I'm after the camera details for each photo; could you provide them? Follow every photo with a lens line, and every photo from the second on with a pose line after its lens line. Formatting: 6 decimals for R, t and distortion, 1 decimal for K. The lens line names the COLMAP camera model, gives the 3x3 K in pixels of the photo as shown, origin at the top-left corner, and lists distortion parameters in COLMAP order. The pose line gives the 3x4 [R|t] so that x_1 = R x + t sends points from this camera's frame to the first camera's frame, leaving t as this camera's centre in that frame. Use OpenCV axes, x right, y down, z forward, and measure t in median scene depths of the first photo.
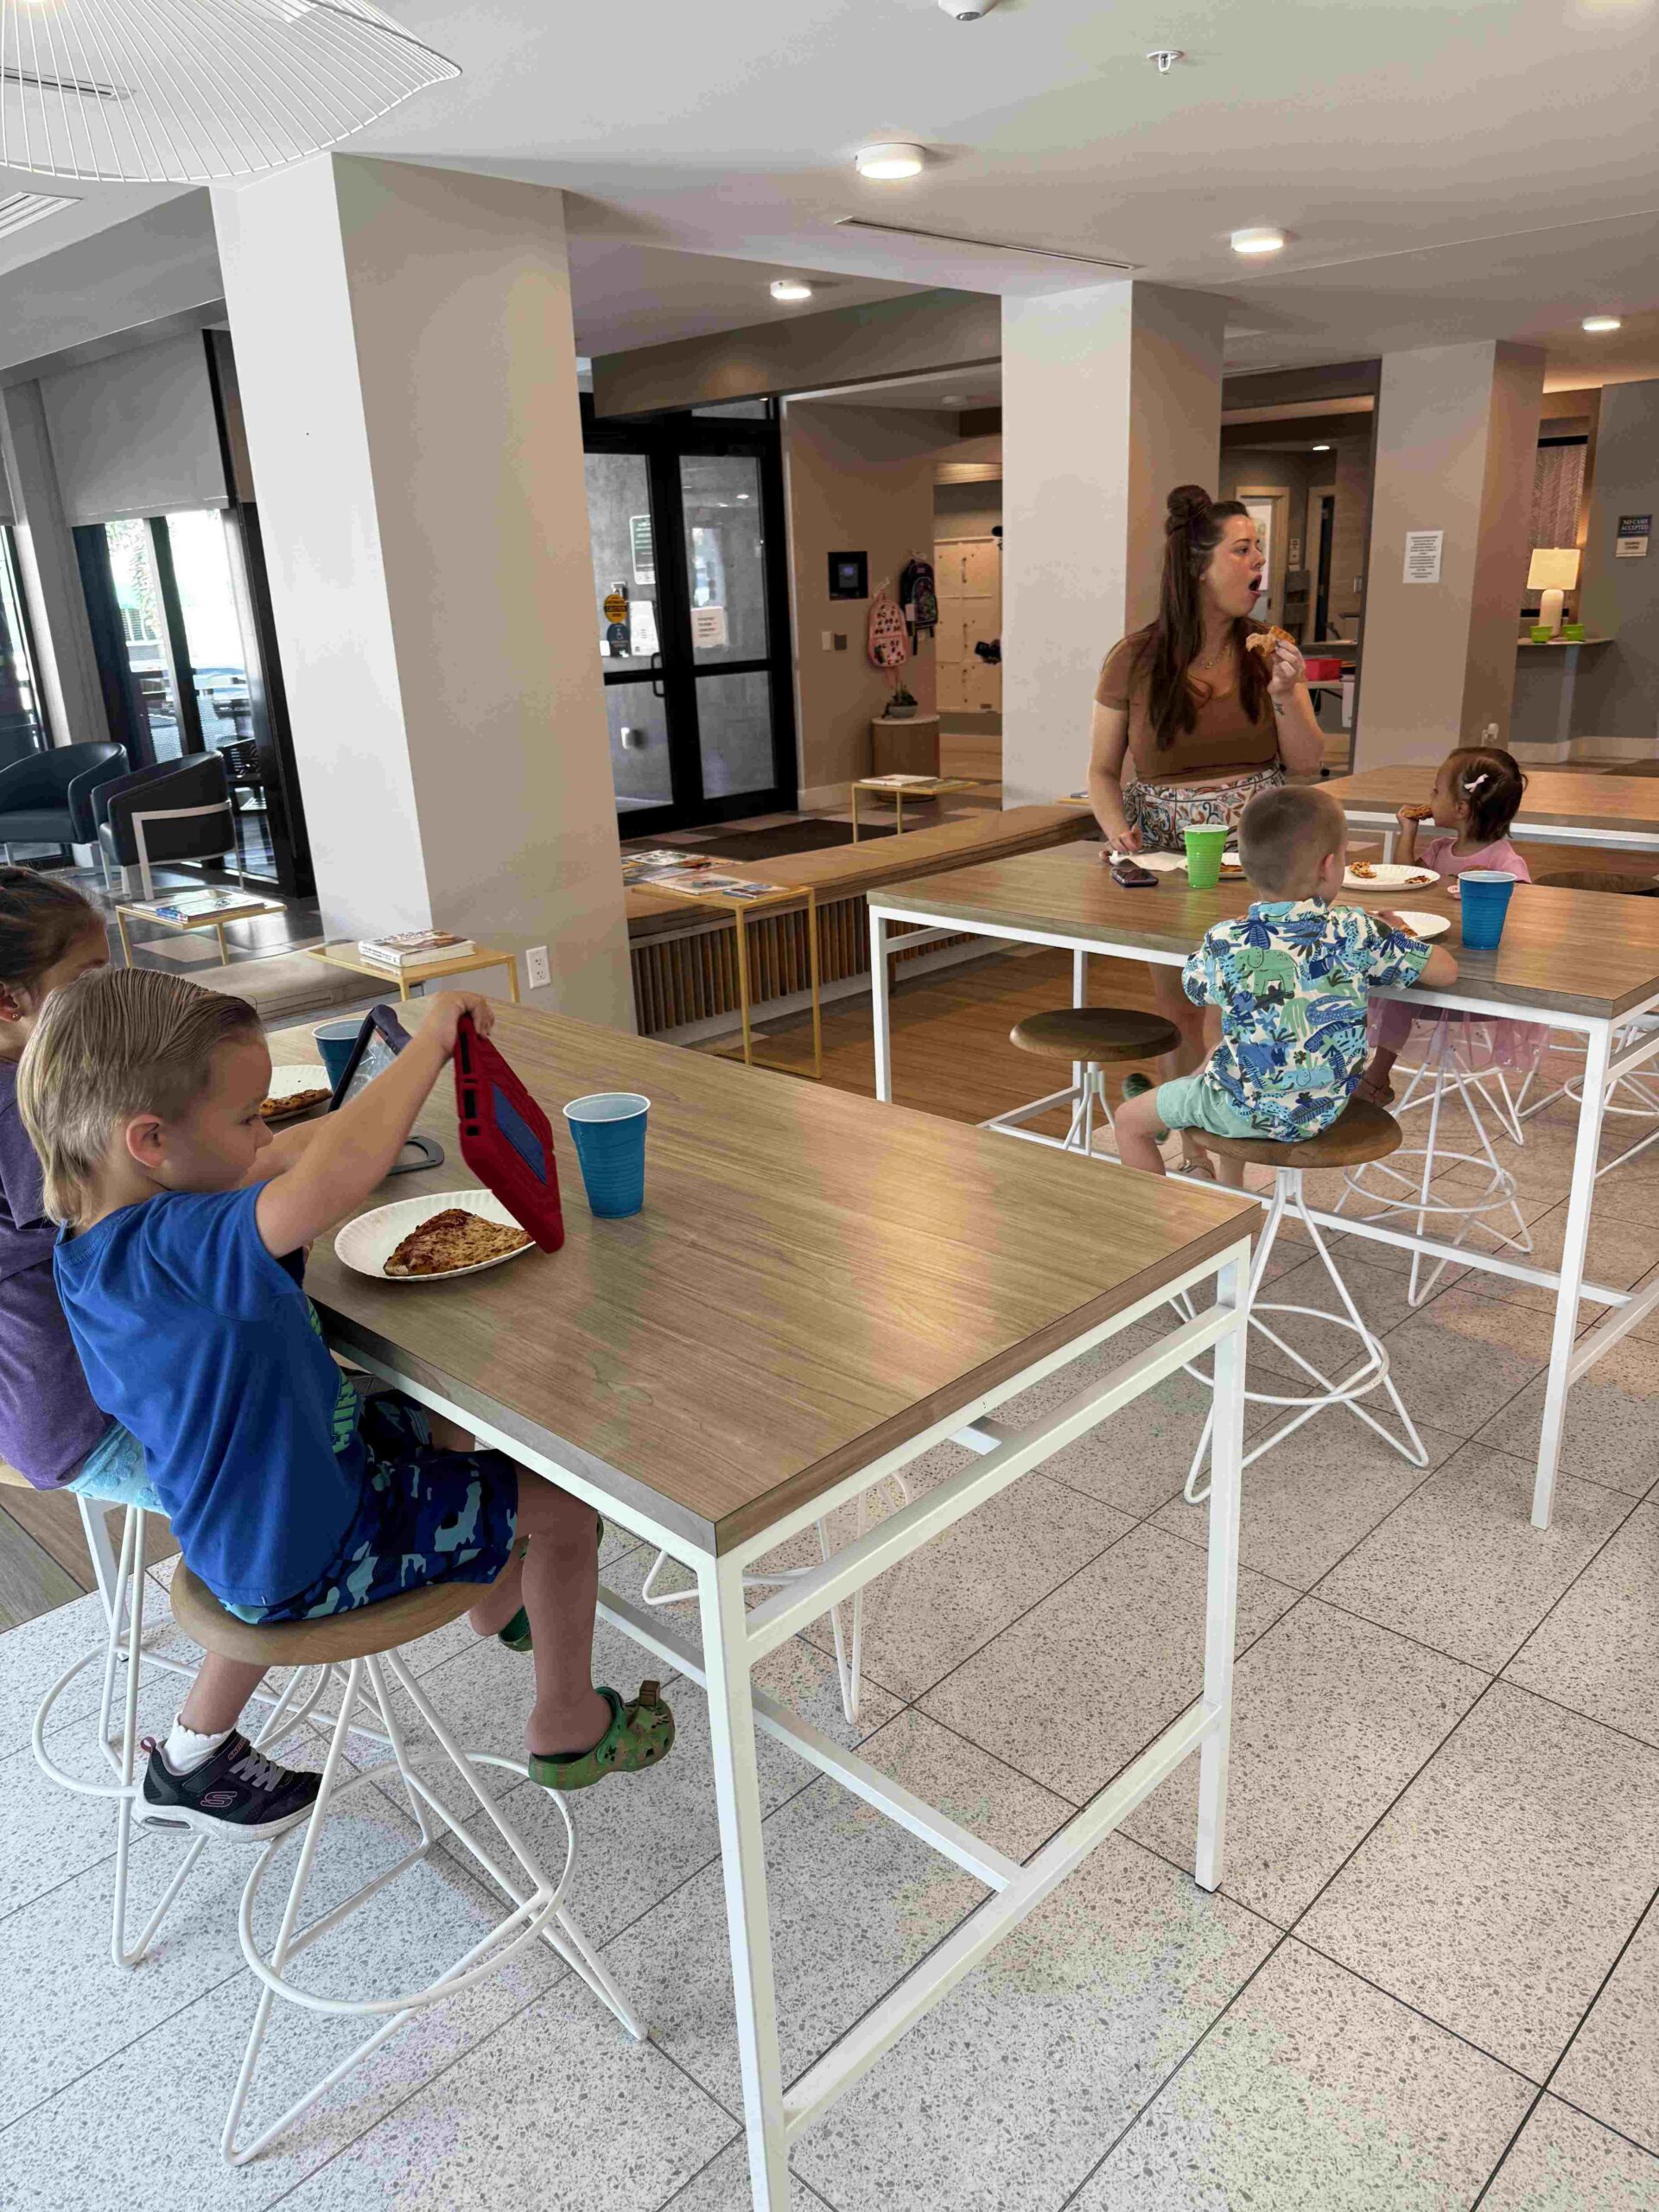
lens RADIAL K [[1568.6, 0, 844.3], [0, 1568.6, 1114.2], [0, 0, 1]] dist [0.012583, -0.025684]
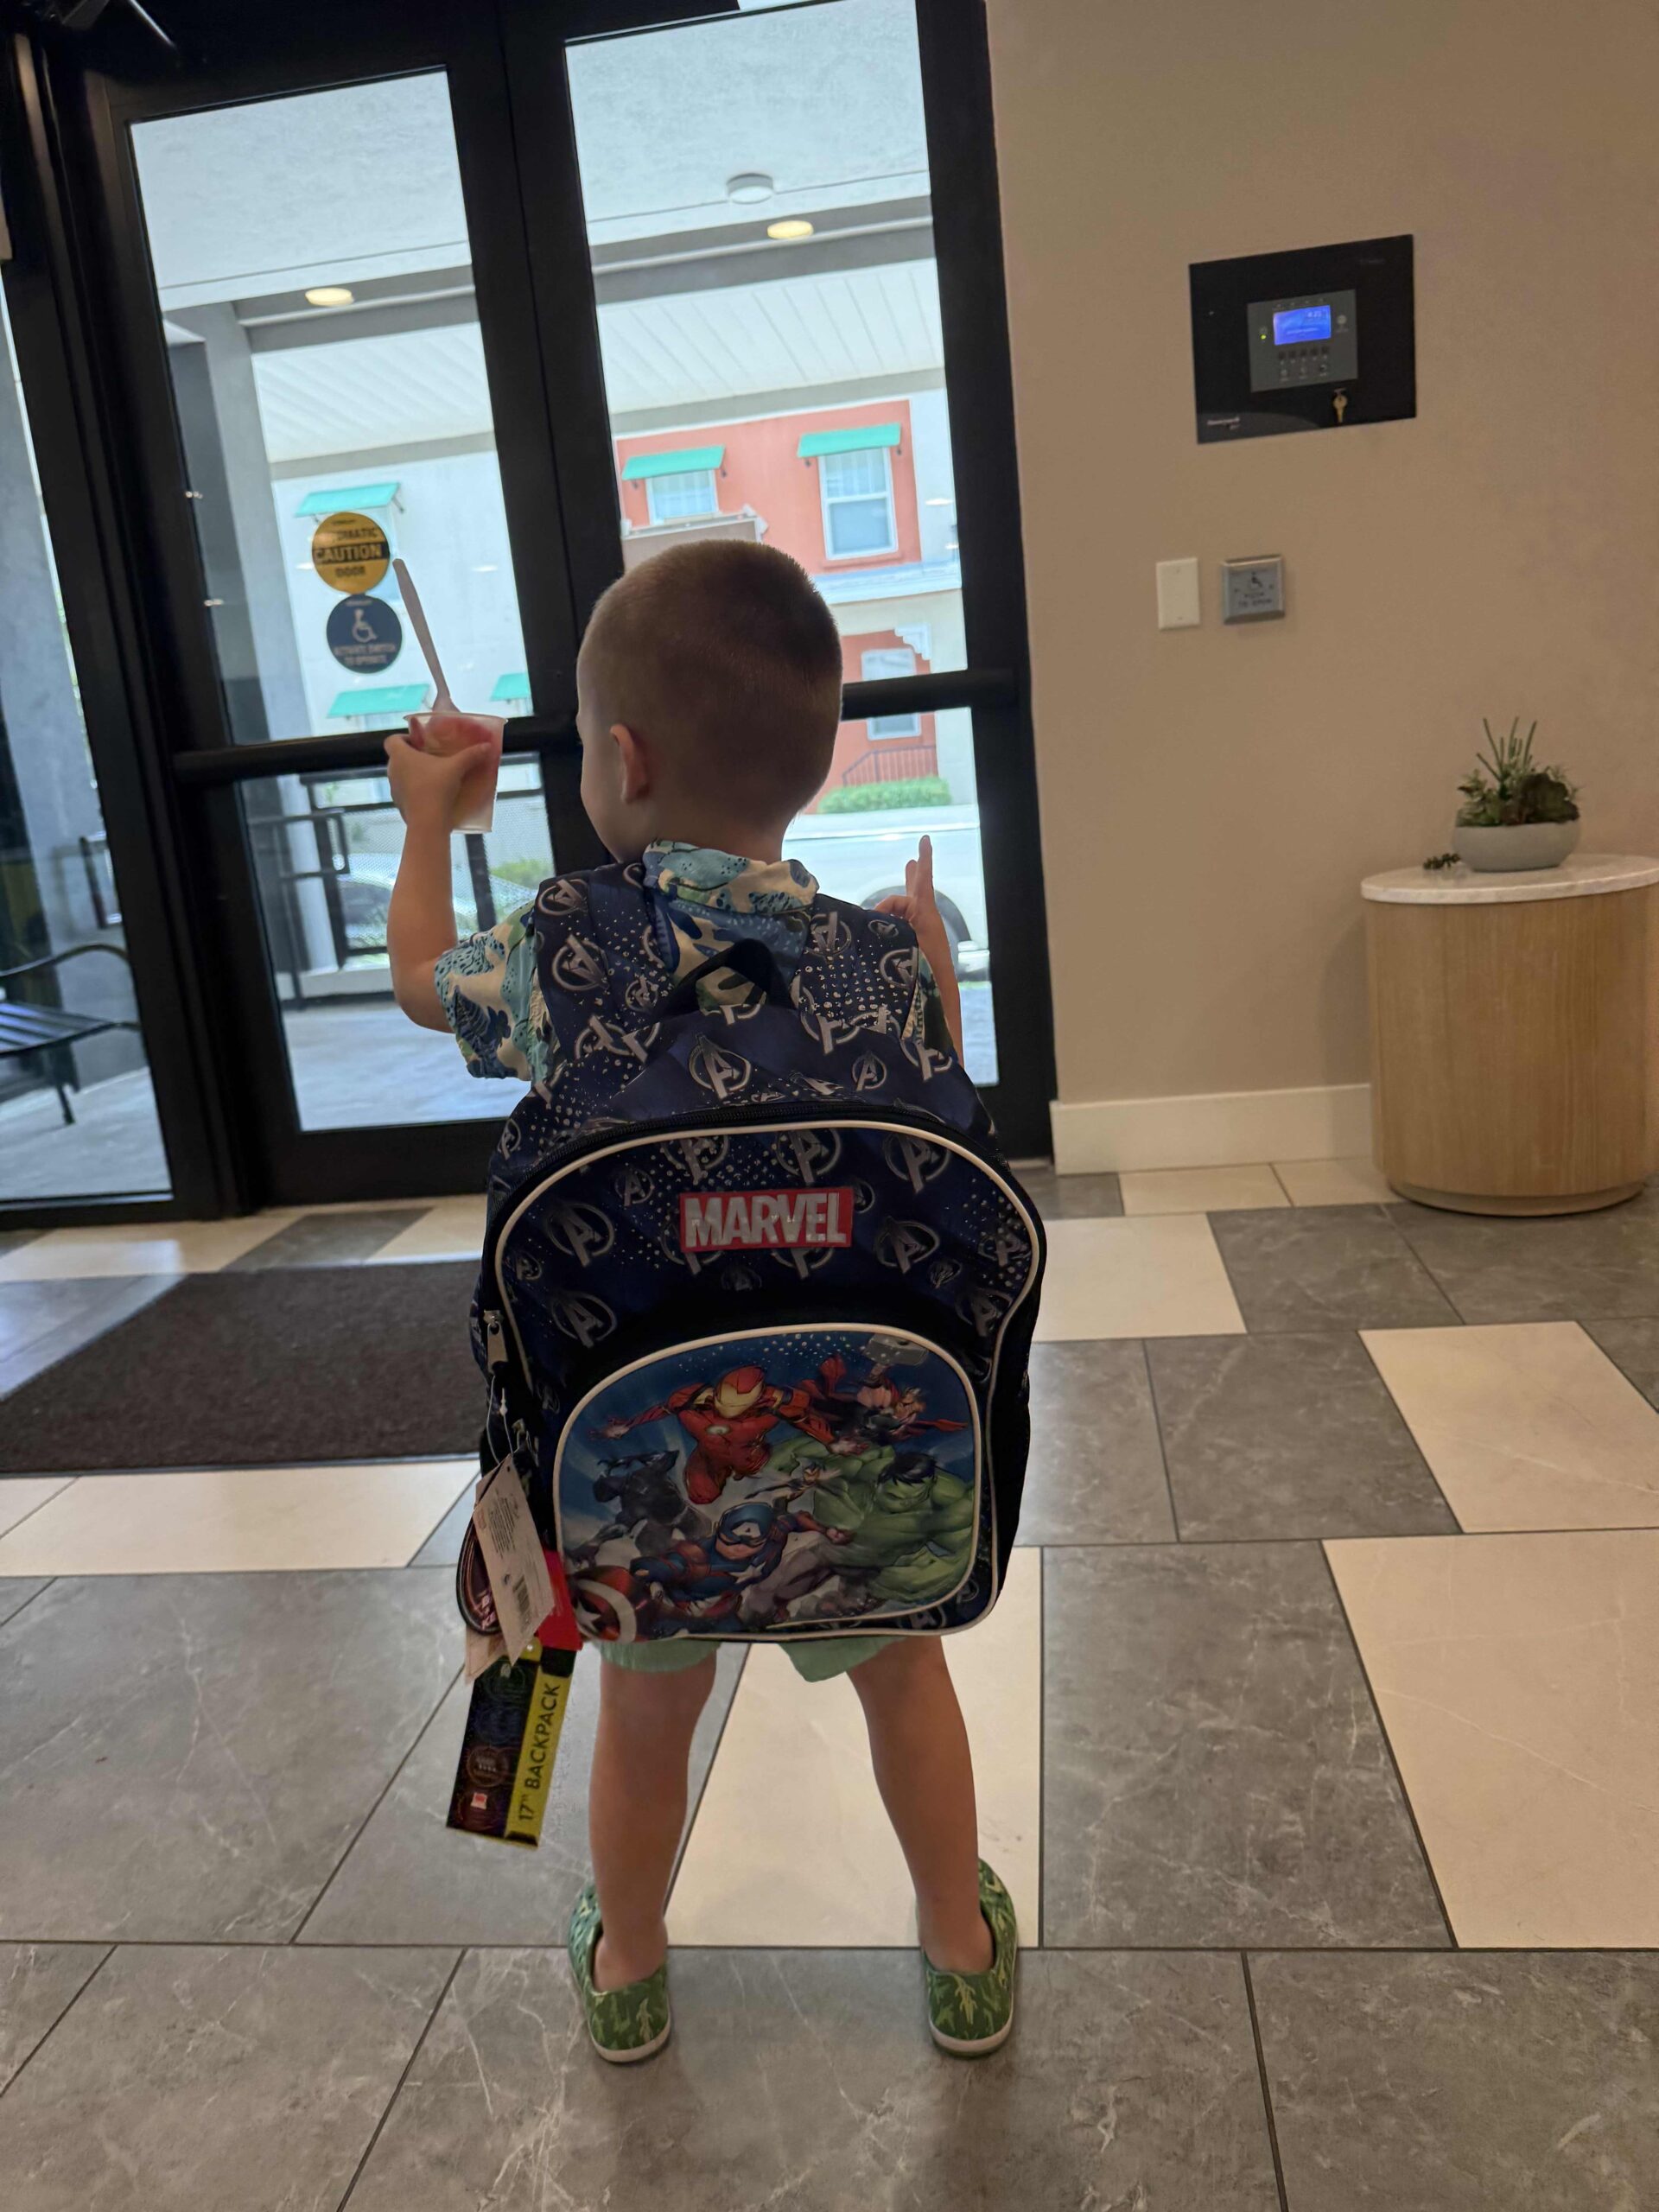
lens RADIAL K [[1567.1, 0, 832.0], [0, 1567.1, 1104.7], [0, 0, 1]] dist [-0.026512, -0.000547]
pose [[0.599244, 0.151073, -0.786183, 0.097588], [-0.188639, 0.981027, 0.044730, -0.116374], [0.778024, 0.121501, 0.616373, 0.431133]]
